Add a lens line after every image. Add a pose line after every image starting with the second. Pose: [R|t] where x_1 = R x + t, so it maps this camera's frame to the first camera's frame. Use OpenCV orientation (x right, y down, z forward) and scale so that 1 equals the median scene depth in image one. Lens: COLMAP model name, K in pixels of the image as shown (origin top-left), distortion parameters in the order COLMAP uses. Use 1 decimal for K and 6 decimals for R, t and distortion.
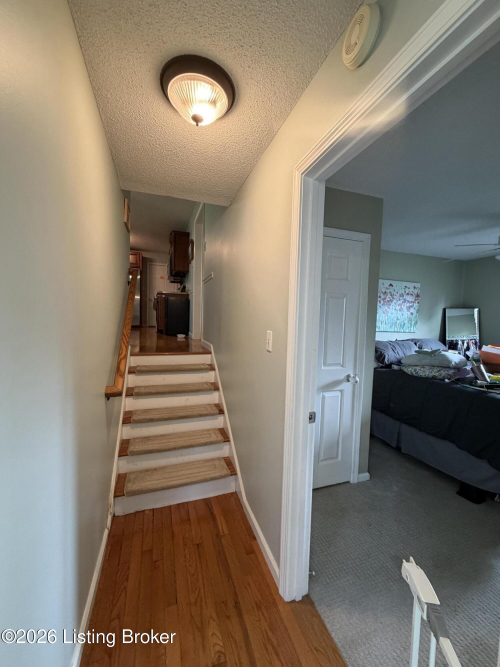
lens RADIAL K [[265.7, 0, 253.6], [0, 265.7, 333.4], [0, 0, 1]] dist [-0.000576, 0.000174]
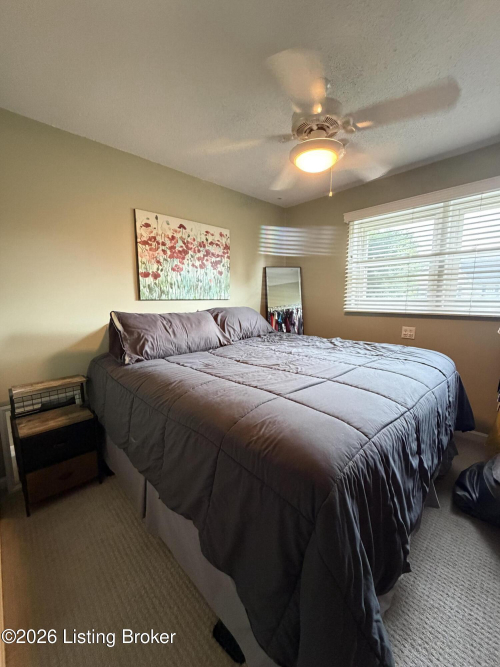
lens RADIAL K [[265.7, 0, 249.7], [0, 265.7, 332.0], [0, 0, 1]] dist [-0.000576, 0.000174]
pose [[0.912082, -0.084589, 0.401187, 0.377830], [0.053441, 0.994666, 0.088227, 0.023996], [-0.406510, -0.059030, 0.911737, 0.323169]]
